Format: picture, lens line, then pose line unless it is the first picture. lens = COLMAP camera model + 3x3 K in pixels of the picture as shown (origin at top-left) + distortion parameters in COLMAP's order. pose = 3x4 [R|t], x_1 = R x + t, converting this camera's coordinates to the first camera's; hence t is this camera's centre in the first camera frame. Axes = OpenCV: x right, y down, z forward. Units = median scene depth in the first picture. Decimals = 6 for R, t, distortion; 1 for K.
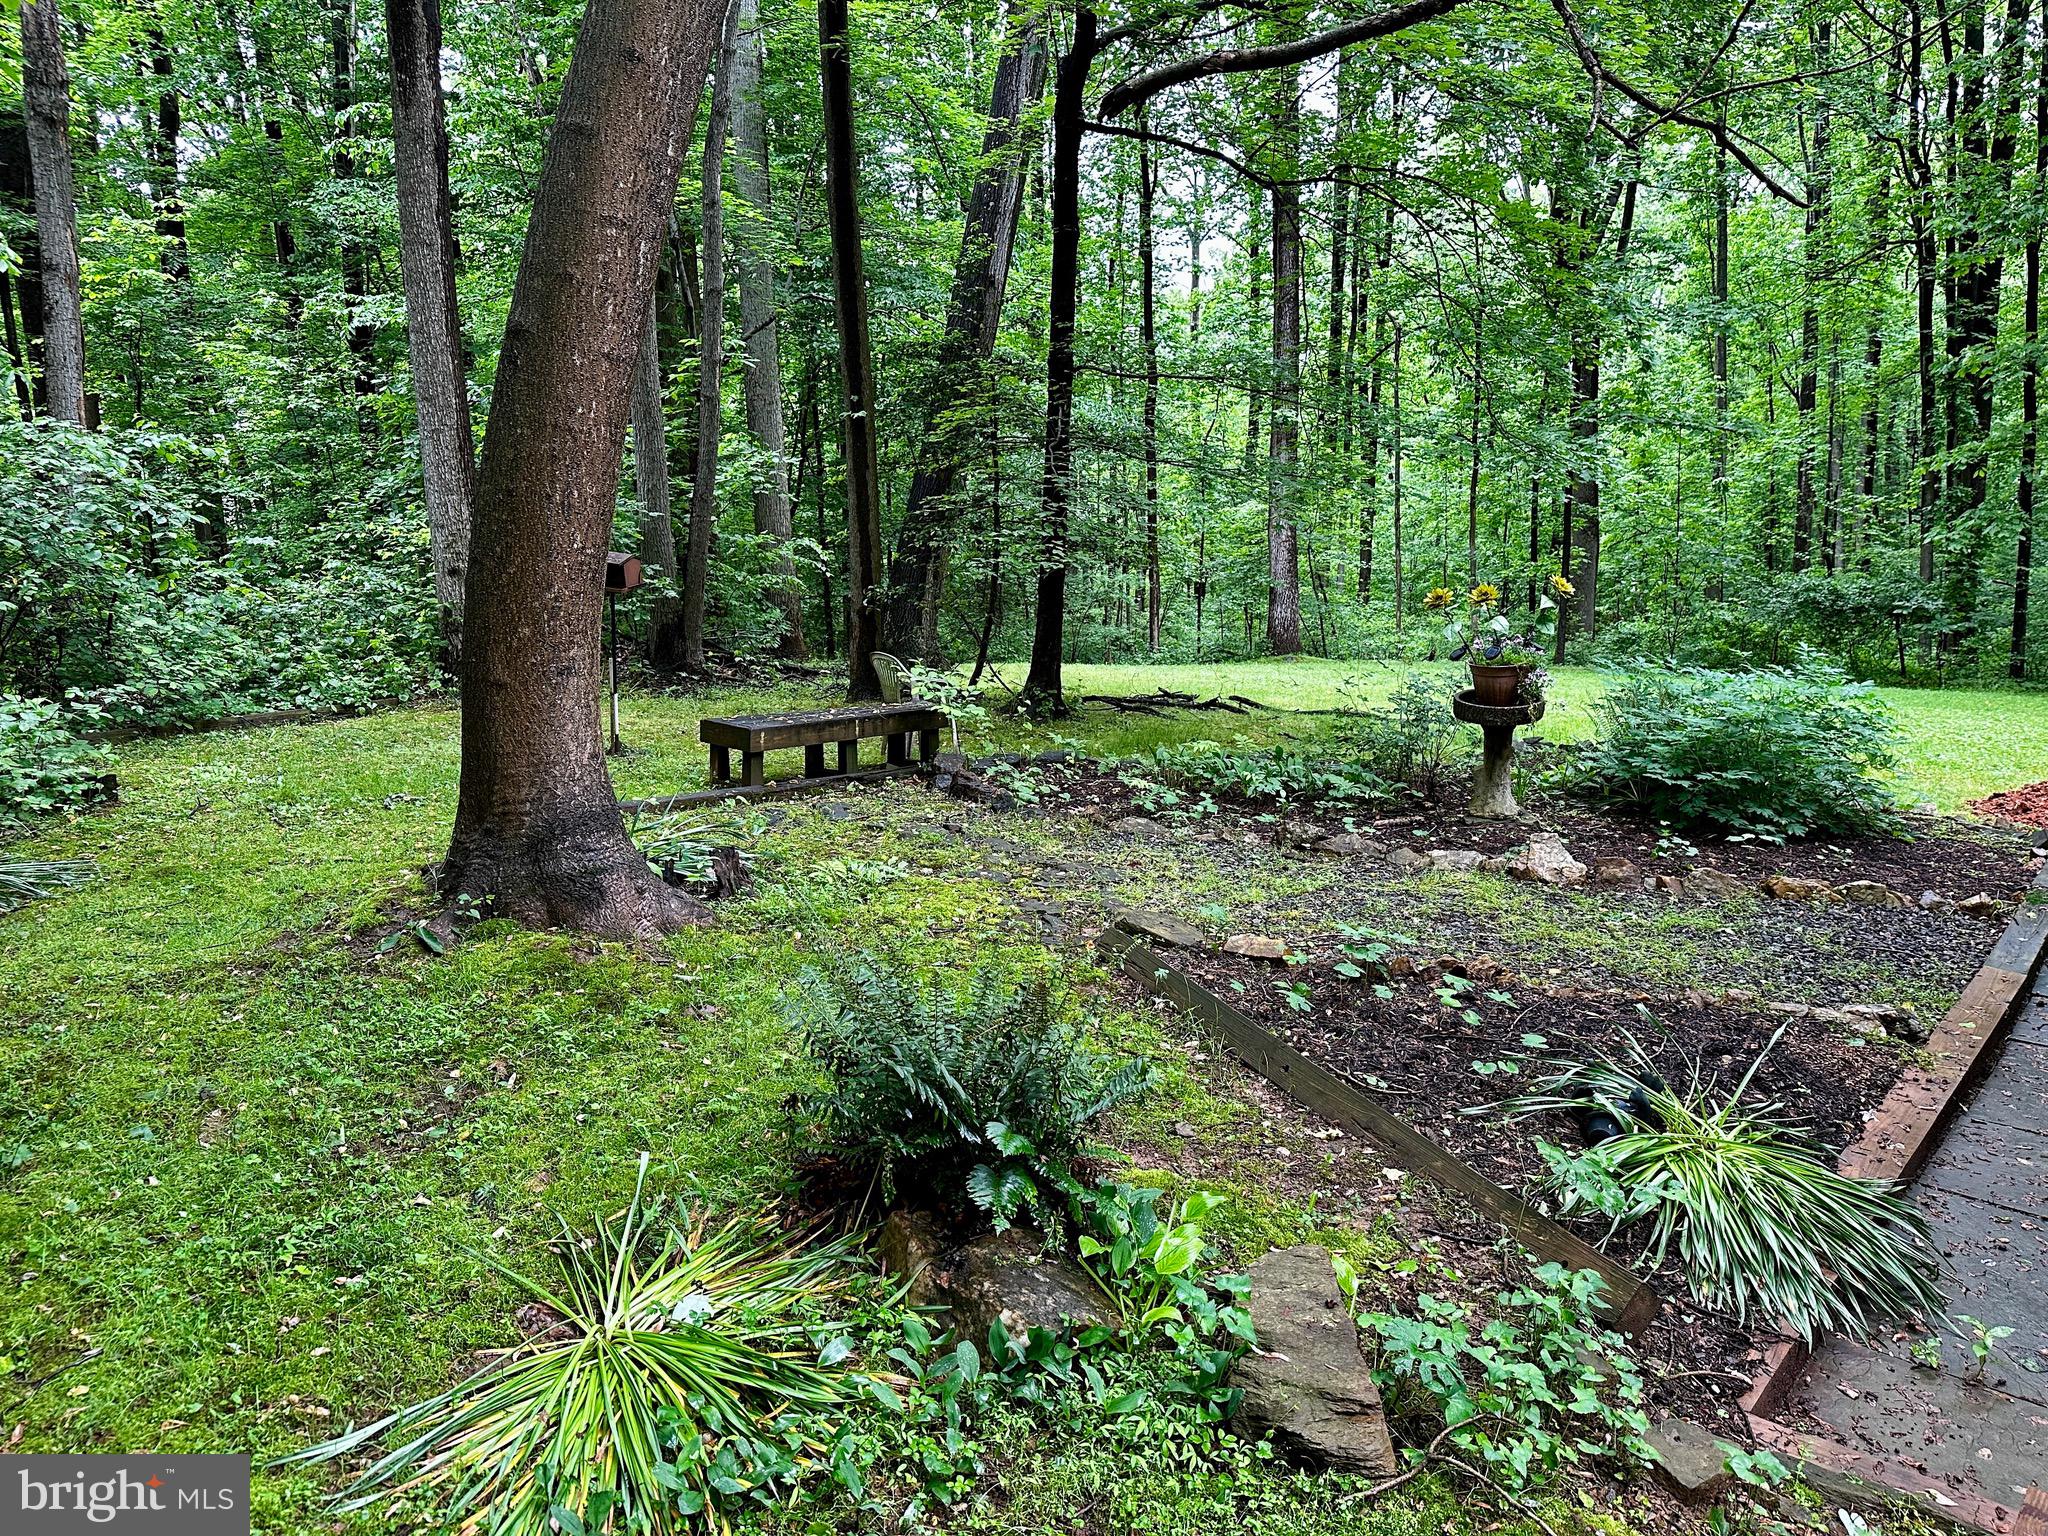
lens RADIAL K [[1413.9, 0, 1024.0], [0, 1413.9, 768.0], [0, 0, 1]] dist [0.041410, -0.057766]
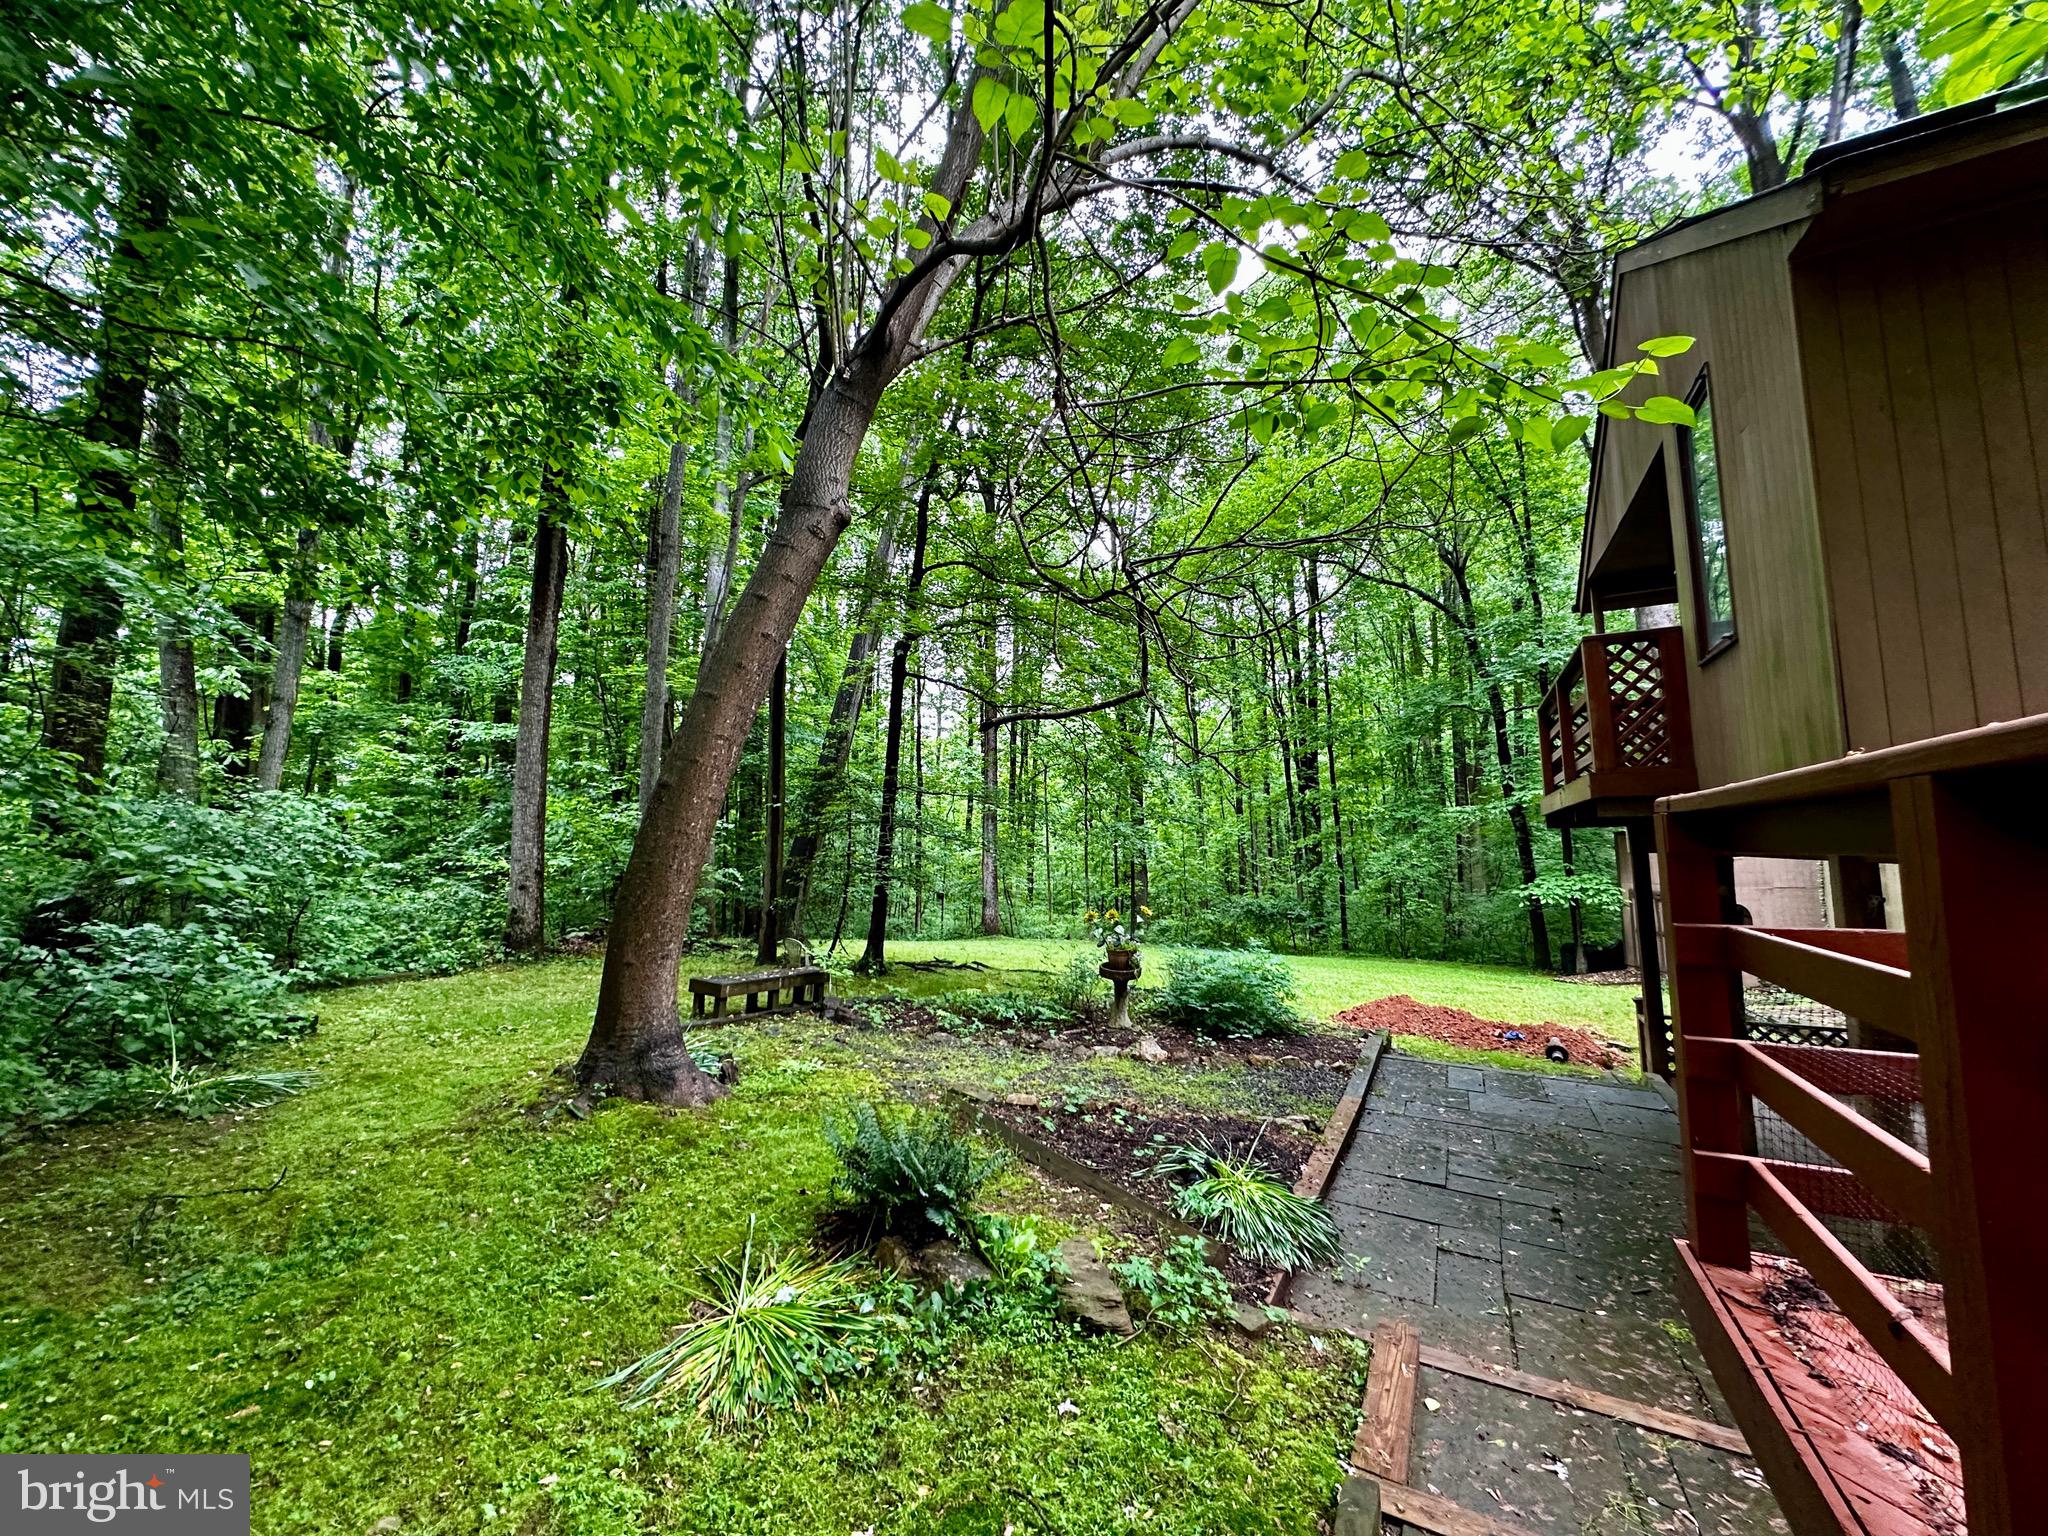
lens RADIAL K [[812.6, 0, 1022.1], [0, 812.6, 765.0], [0, 0, 1]] dist [-0.007526, 0.000486]
pose [[0.972558, 0.054111, 0.226279, -0.094361], [0.011265, 0.960486, -0.278101, -0.005706], [-0.232386, 0.273019, 0.933519, -0.153011]]
